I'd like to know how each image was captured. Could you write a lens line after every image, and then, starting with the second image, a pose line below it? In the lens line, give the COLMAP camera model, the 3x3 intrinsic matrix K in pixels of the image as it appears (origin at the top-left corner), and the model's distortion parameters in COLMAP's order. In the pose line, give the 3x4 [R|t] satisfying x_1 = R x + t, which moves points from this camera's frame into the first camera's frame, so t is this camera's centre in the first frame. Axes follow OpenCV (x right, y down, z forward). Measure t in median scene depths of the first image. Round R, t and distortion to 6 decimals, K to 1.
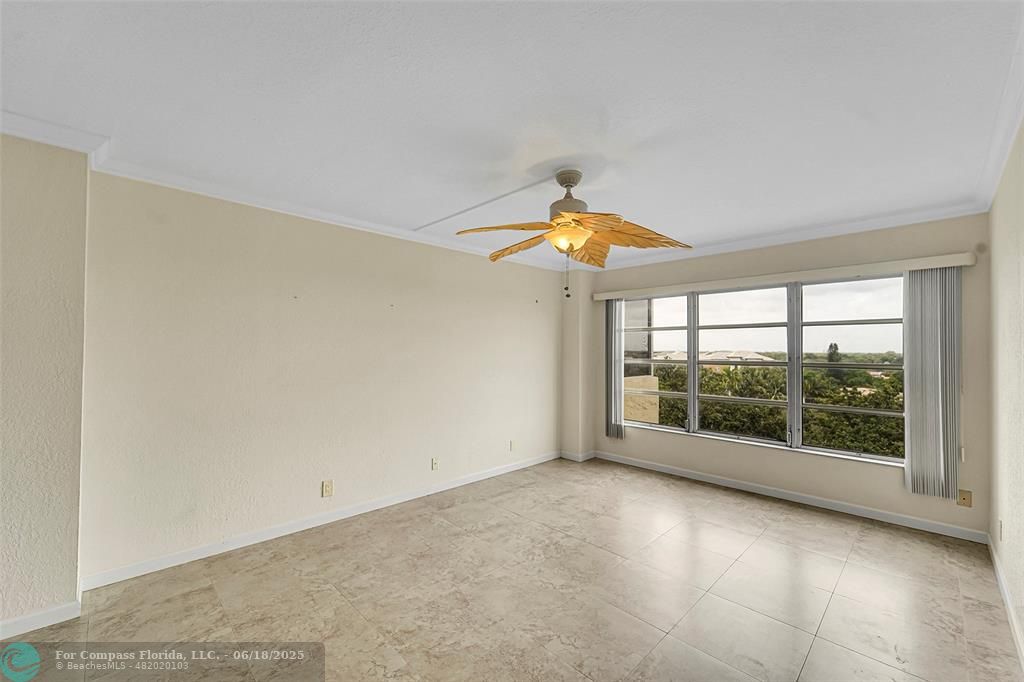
lens RADIAL K [[412.3, 0, 510.1], [0, 412.3, 344.0], [0, 0, 1]] dist [-0.001000, -0.000242]
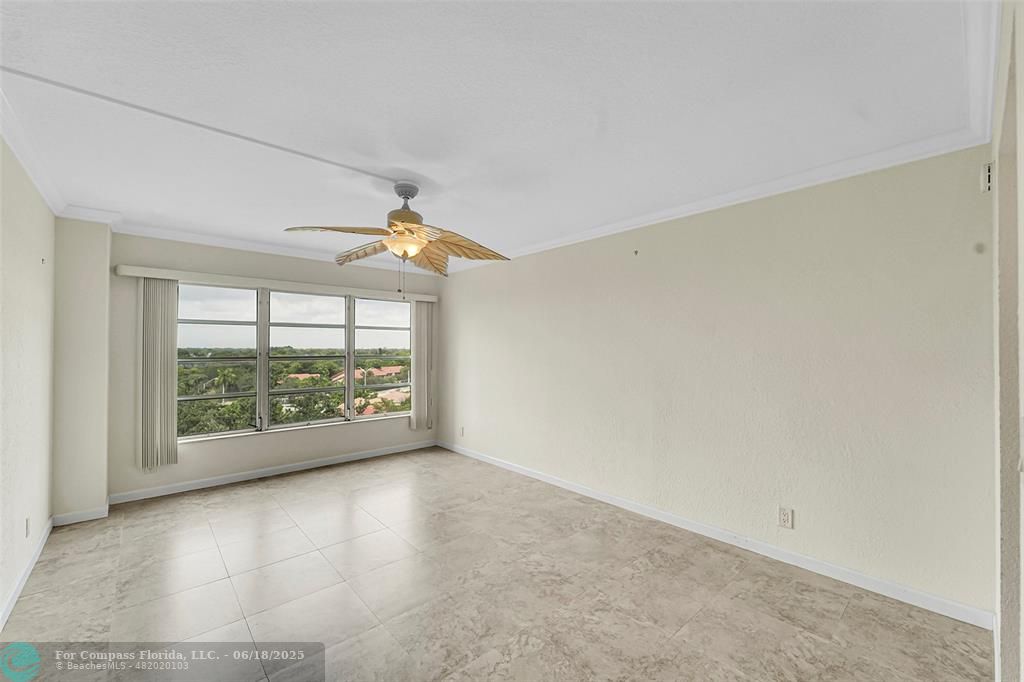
lens RADIAL K [[412.3, 0, 510.1], [0, 412.3, 344.0], [0, 0, 1]] dist [-0.001000, -0.000242]
pose [[0.046919, 0.003512, 0.998893, -0.662923], [-0.014781, 0.999887, -0.002822, 0.002313], [-0.998789, -0.014632, 0.046965, 0.471319]]
